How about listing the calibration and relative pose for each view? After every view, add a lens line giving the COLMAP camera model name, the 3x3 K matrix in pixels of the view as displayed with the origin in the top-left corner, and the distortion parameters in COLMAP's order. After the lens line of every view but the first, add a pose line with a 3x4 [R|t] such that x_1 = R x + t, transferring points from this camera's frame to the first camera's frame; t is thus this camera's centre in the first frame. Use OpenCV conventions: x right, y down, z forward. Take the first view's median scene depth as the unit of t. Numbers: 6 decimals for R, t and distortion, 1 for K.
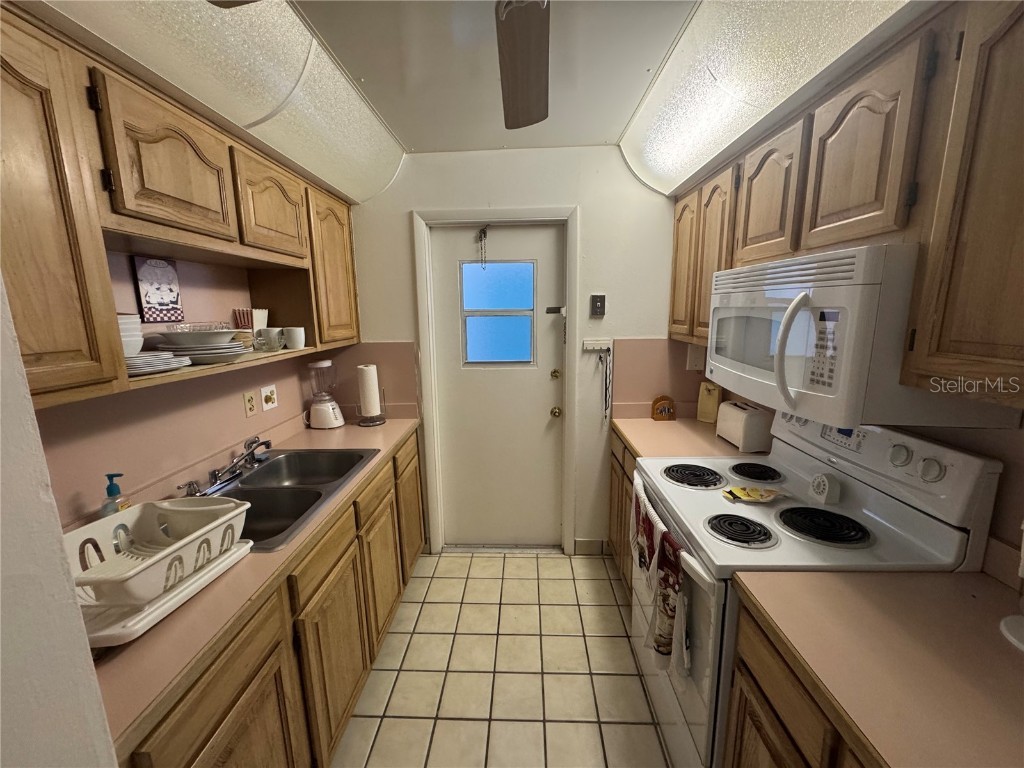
lens RADIAL K [[410.3, 0, 508.0], [0, 410.3, 383.1], [0, 0, 1]] dist [0.000302, 0.003059]
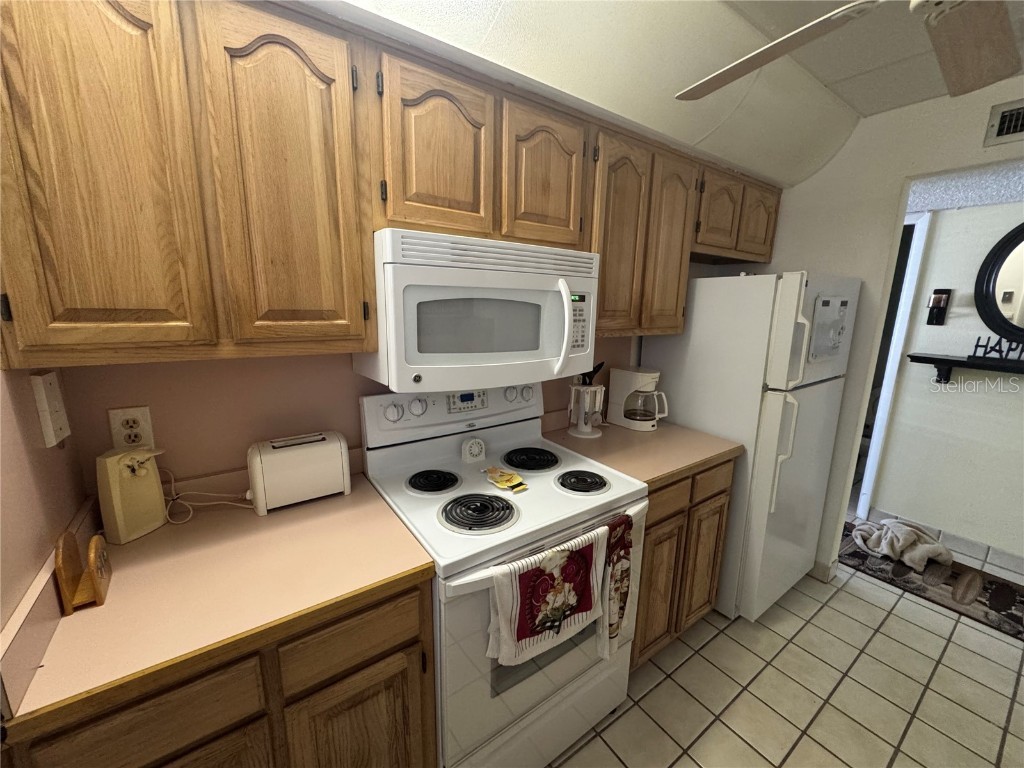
lens RADIAL K [[410.3, 0, 516.6], [0, 410.3, 386.5], [0, 0, 1]] dist [0.000302, 0.003059]
pose [[-0.613274, -0.154277, 0.774657, -0.177655], [0.132065, 0.946906, 0.293134, -0.249392], [-0.778752, 0.282077, -0.560338, 1.600978]]
